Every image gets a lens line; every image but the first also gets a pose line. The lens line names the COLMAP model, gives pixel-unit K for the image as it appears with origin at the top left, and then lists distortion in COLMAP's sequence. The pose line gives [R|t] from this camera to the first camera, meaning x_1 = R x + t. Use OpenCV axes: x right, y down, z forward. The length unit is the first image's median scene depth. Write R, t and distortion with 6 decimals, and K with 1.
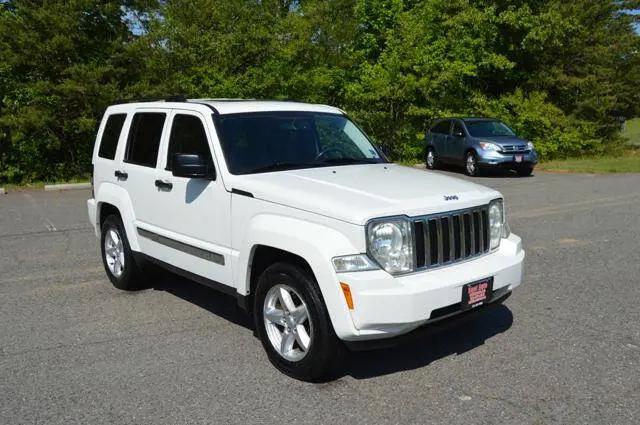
lens RADIAL K [[585.8, 0, 320.4], [0, 585.8, 209.5], [0, 0, 1]] dist [-0.066379, 0.002808]
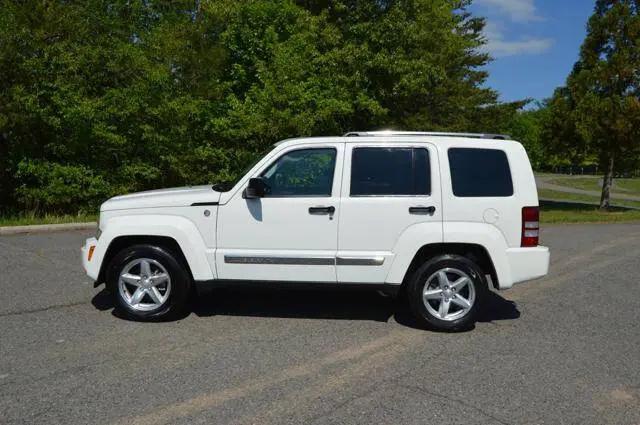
lens RADIAL K [[602.1, 0, 320.0], [0, 602.1, 212.5], [0, 0, 1]] dist [-0.124481, 0.118289]
pose [[0.947478, 0.018204, 0.319303, -0.085606], [0.006124, 0.997163, -0.075022, -0.006308], [-0.319762, 0.073038, 0.944679, 0.115461]]
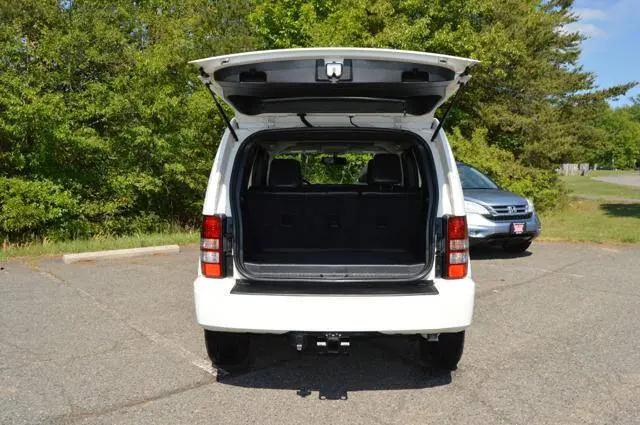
lens RADIAL K [[562.0, 0, 319.0], [0, 562.0, 211.1], [0, 0, 1]] dist [-0.079328, 0.013672]
pose [[0.987426, -0.001682, 0.158073, 0.033227], [0.014118, 0.996886, -0.077579, -0.040535], [-0.157450, 0.078835, 0.984375, 0.303082]]
